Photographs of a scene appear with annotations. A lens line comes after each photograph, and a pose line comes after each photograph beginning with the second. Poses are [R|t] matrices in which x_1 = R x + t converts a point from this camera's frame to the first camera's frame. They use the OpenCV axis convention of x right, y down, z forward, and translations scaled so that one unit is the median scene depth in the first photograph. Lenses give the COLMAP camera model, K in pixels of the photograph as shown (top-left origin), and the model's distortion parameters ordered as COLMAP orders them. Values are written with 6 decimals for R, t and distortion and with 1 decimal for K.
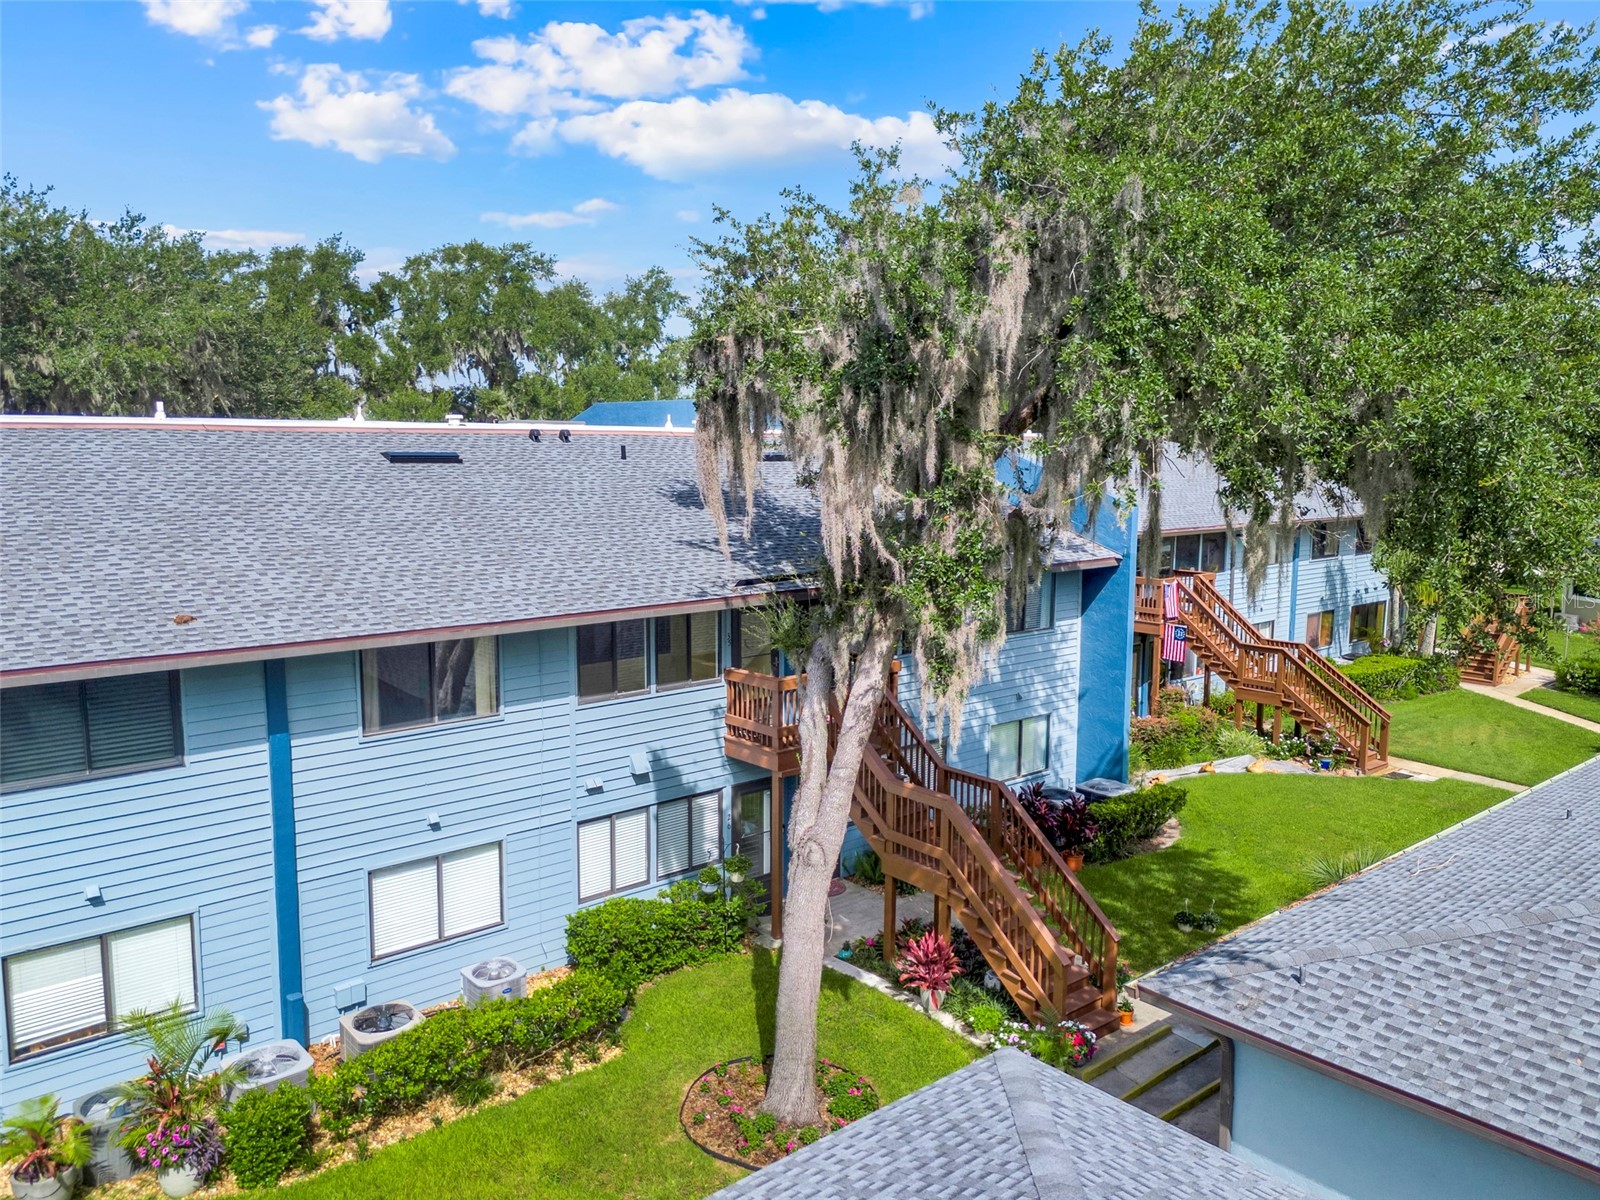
lens RADIAL K [[1147.6, 0, 799.6], [0, 1147.6, 595.2], [0, 0, 1]] dist [0.001060, -0.000469]
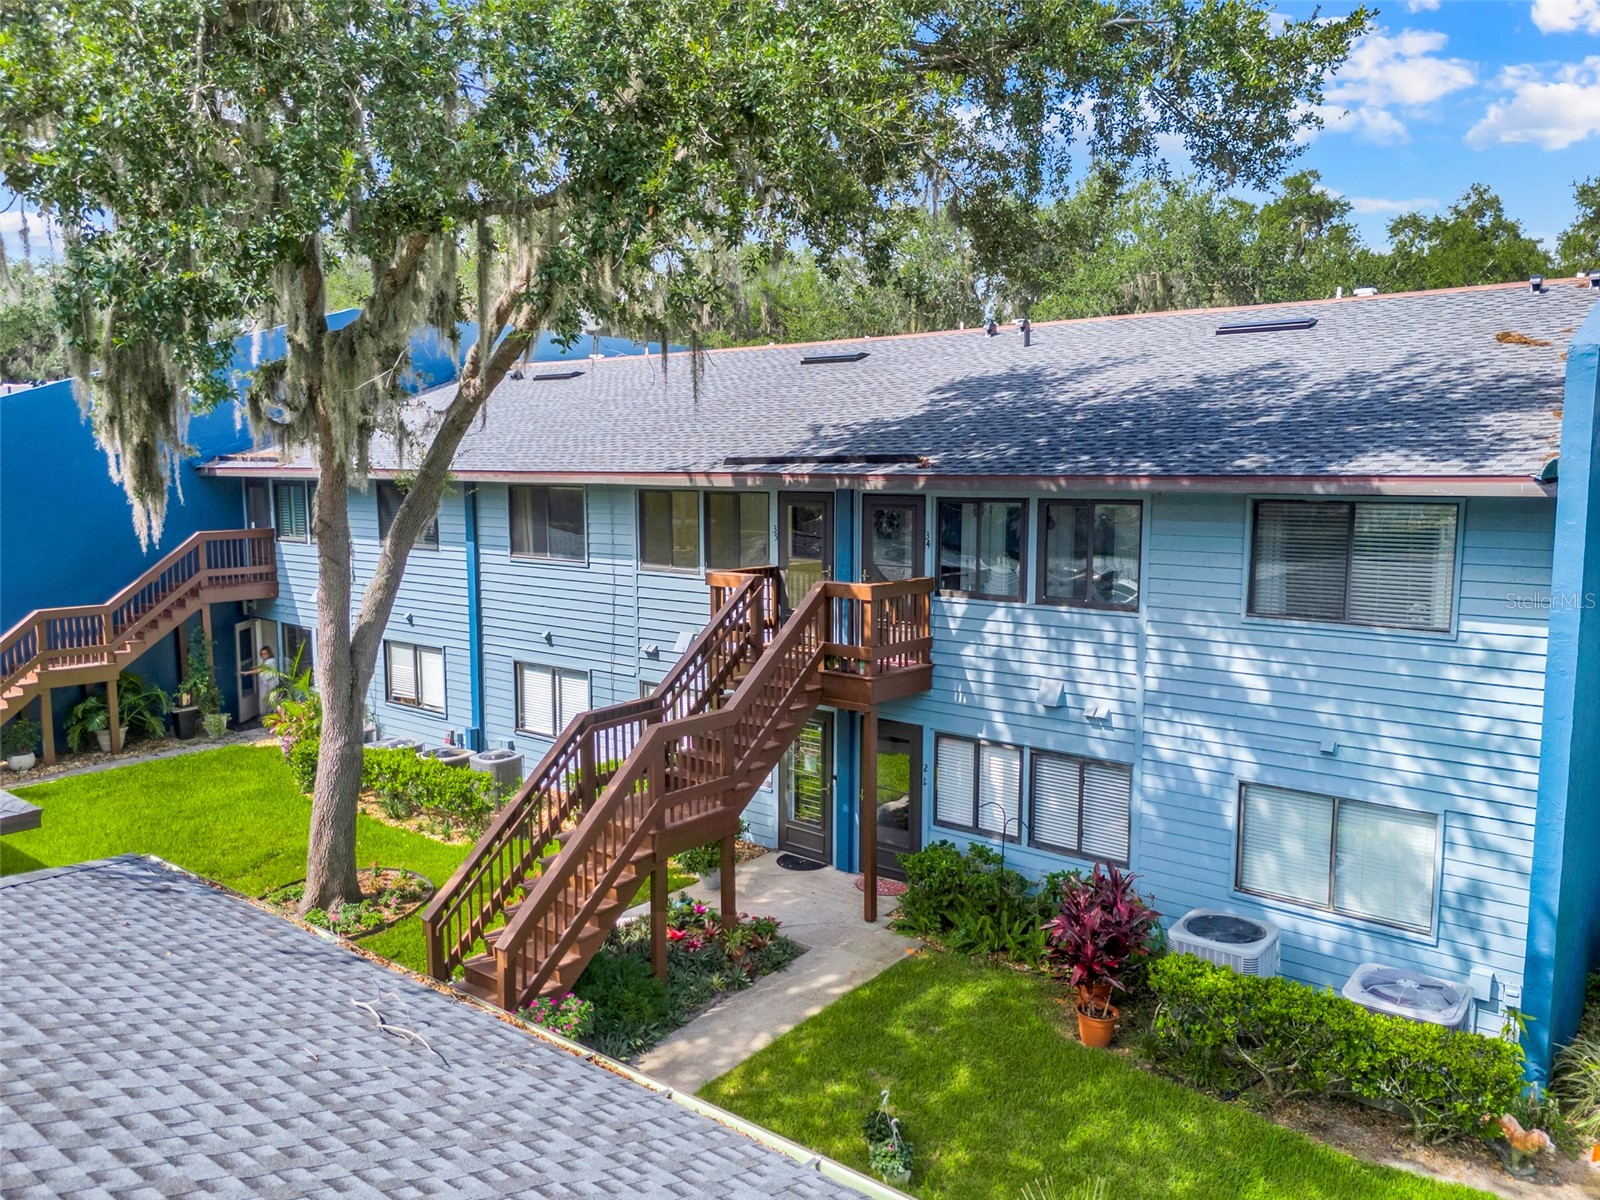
lens RADIAL K [[1147.6, 0, 800.4], [0, 1147.6, 602.6], [0, 0, 1]] dist [0.001060, -0.000469]
pose [[0.230160, 0.207416, -0.950792, 0.765308], [-0.042911, 0.978235, 0.203016, -0.077945], [0.972206, -0.005927, 0.234050, 0.886972]]
